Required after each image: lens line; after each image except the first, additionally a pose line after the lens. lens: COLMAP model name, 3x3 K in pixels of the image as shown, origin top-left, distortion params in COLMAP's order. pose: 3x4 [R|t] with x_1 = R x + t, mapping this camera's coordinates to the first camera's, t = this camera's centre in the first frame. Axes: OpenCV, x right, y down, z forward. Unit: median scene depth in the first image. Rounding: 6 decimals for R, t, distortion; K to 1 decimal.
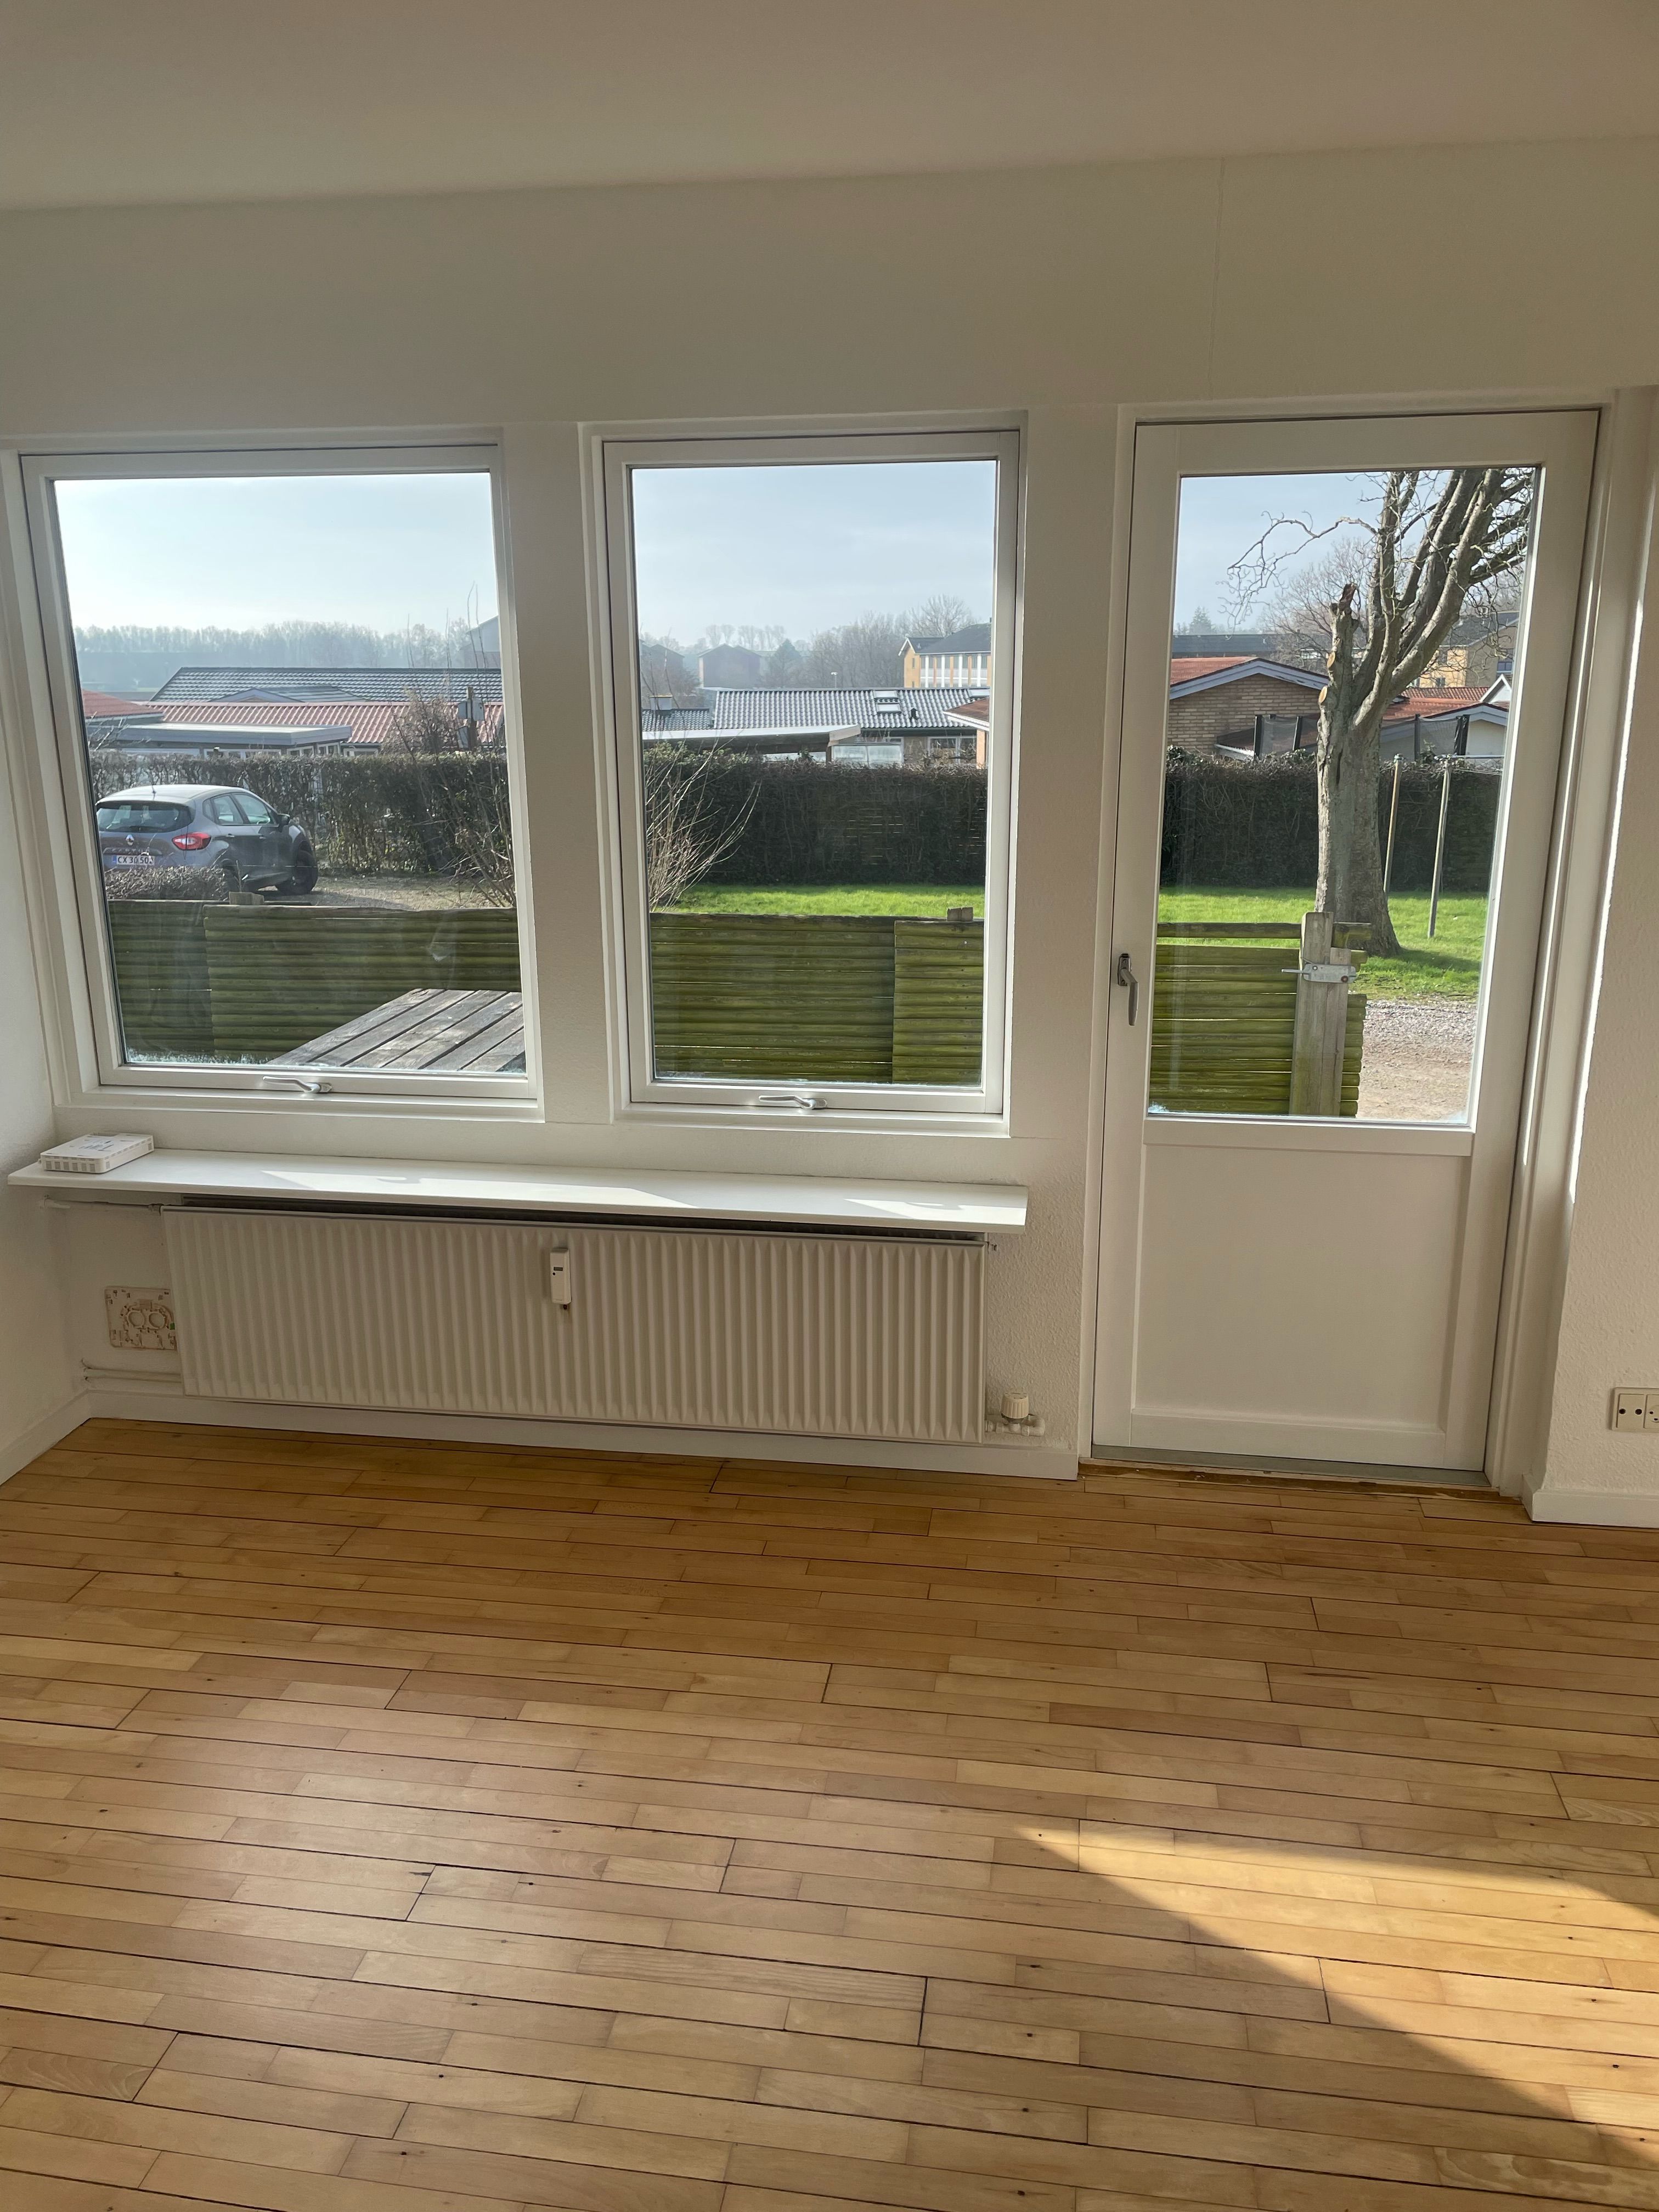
lens RADIAL K [[1676.1, 0, 829.5], [0, 1676.1, 1106.0], [0, 0, 1]] dist [0.097599, -0.111497]
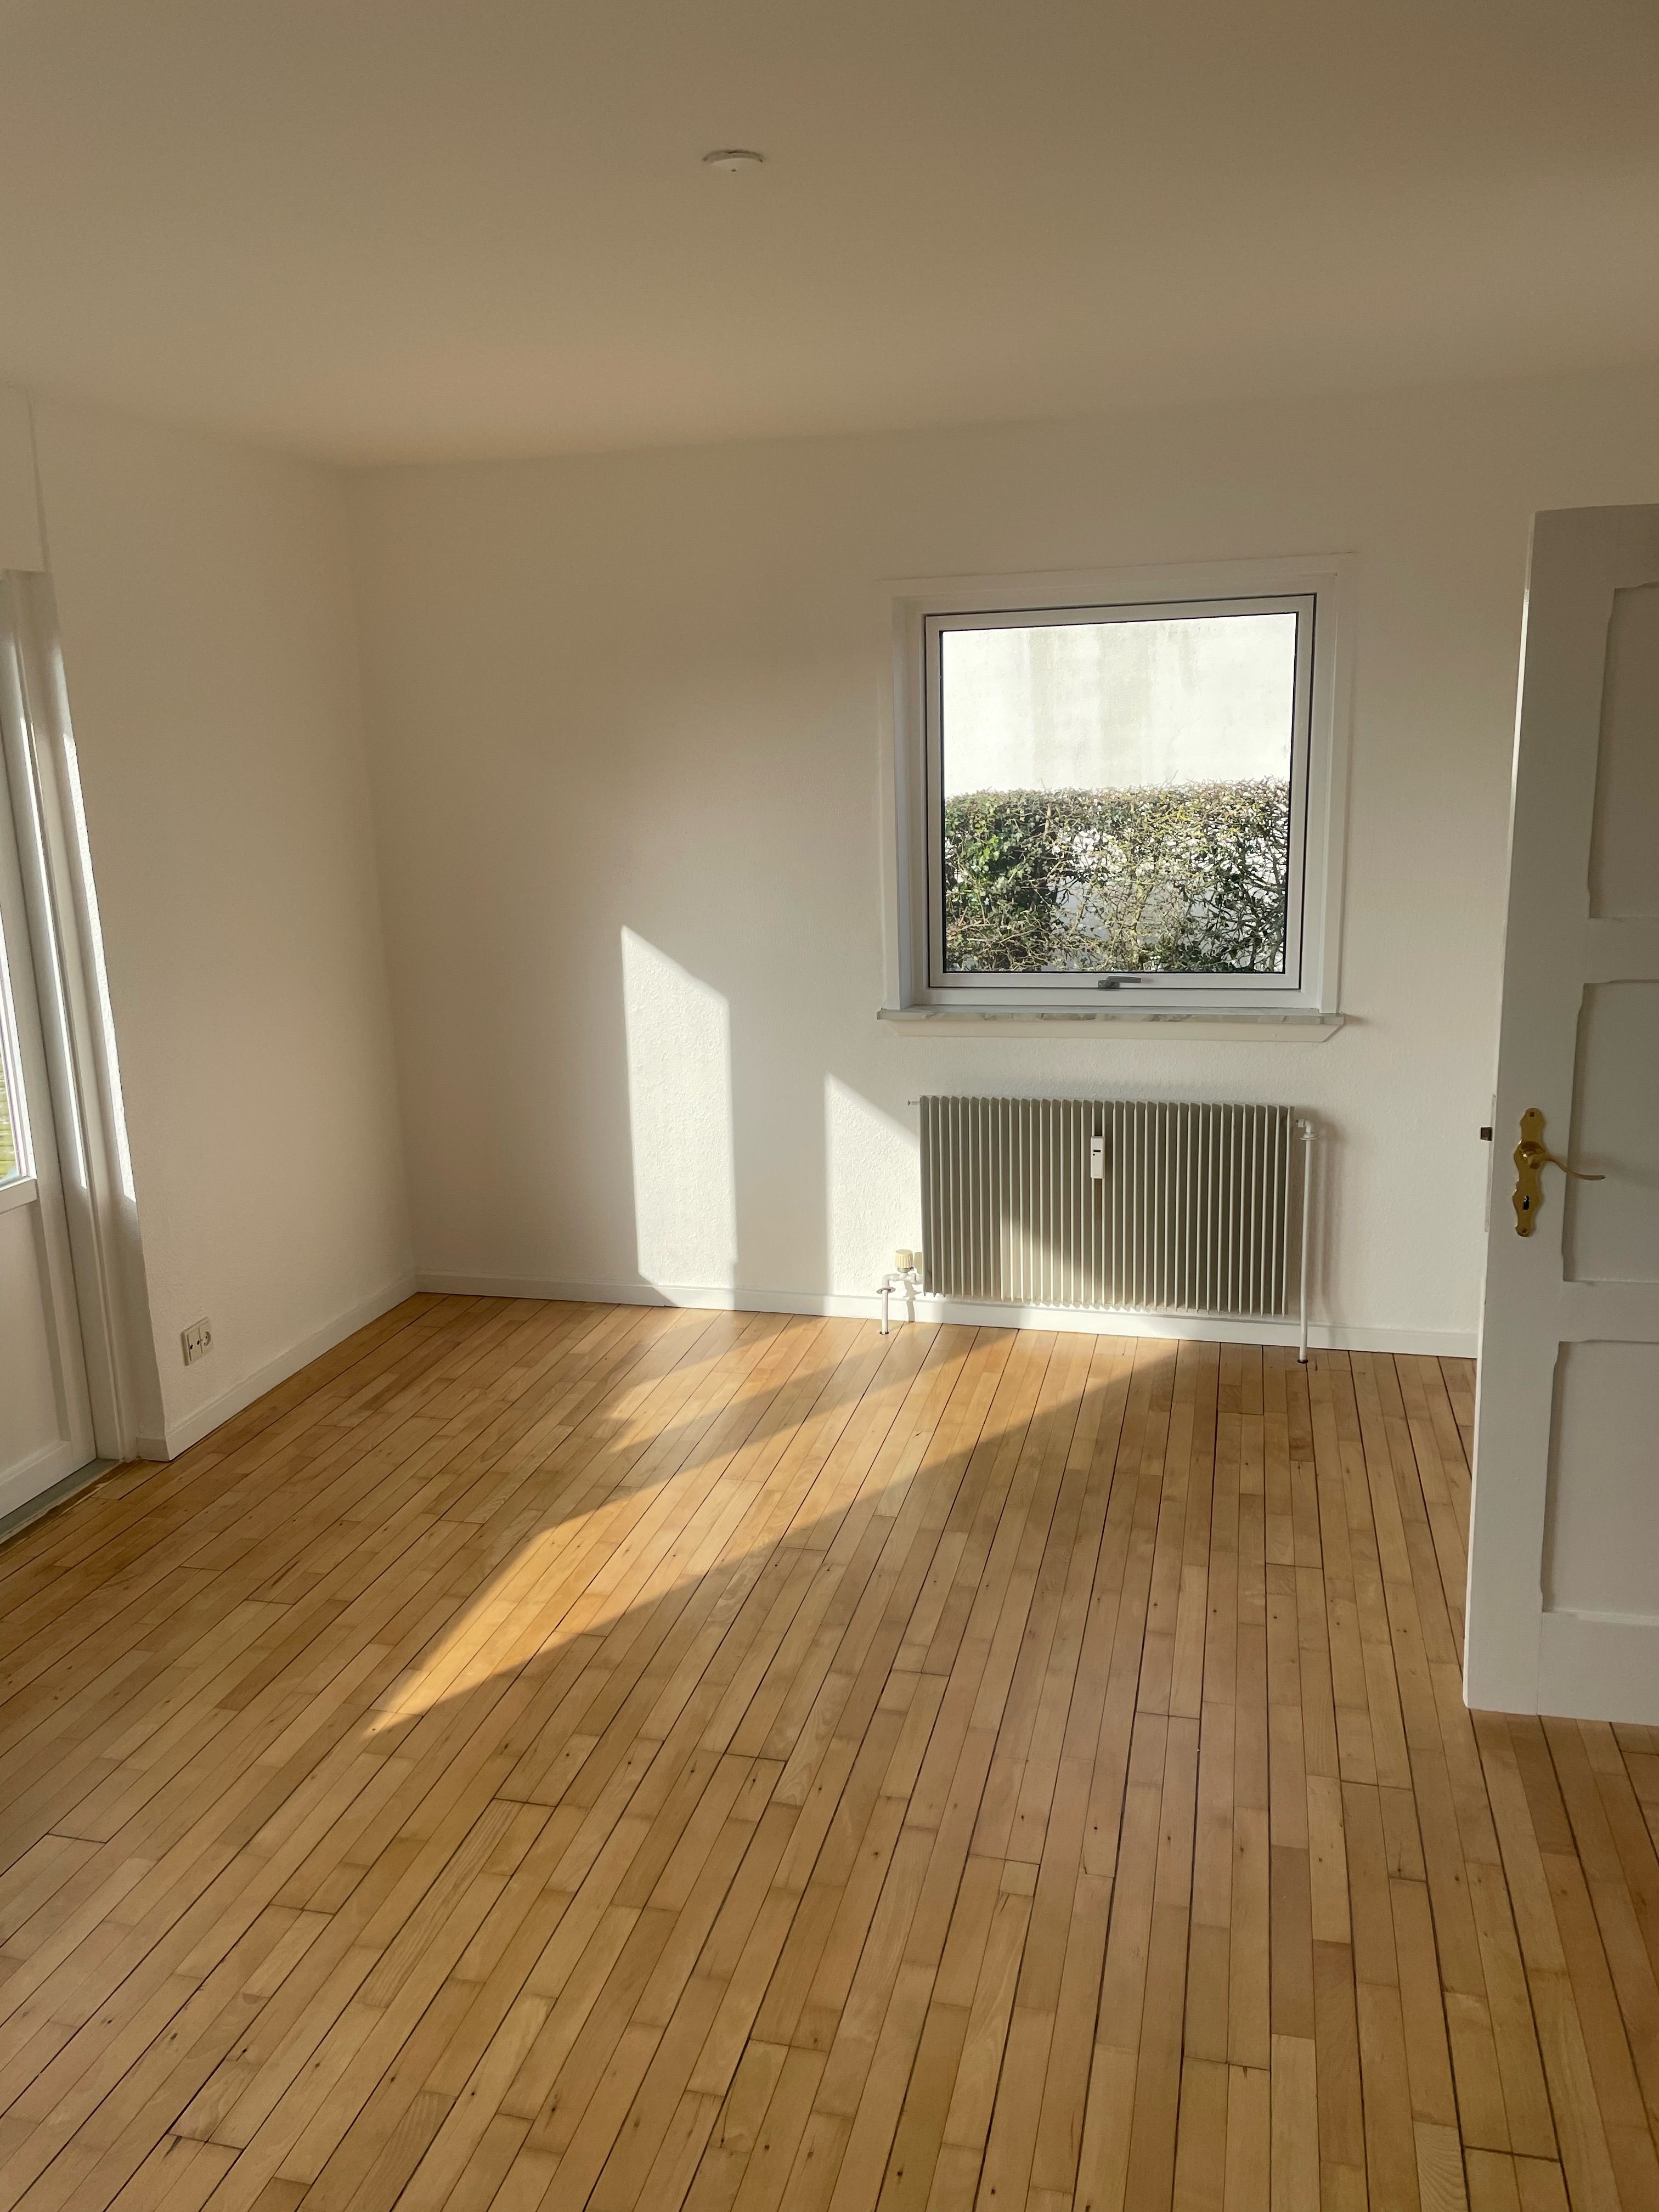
lens RADIAL K [[1676.1, 0, 829.5], [0, 1676.1, 1106.0], [0, 0, 1]] dist [0.097599, -0.111497]
pose [[0.092980, -0.211943, 0.972849, -0.921515], [0.284743, 0.941934, 0.177993, -0.109373], [-0.954084, 0.260462, 0.147930, 0.397773]]
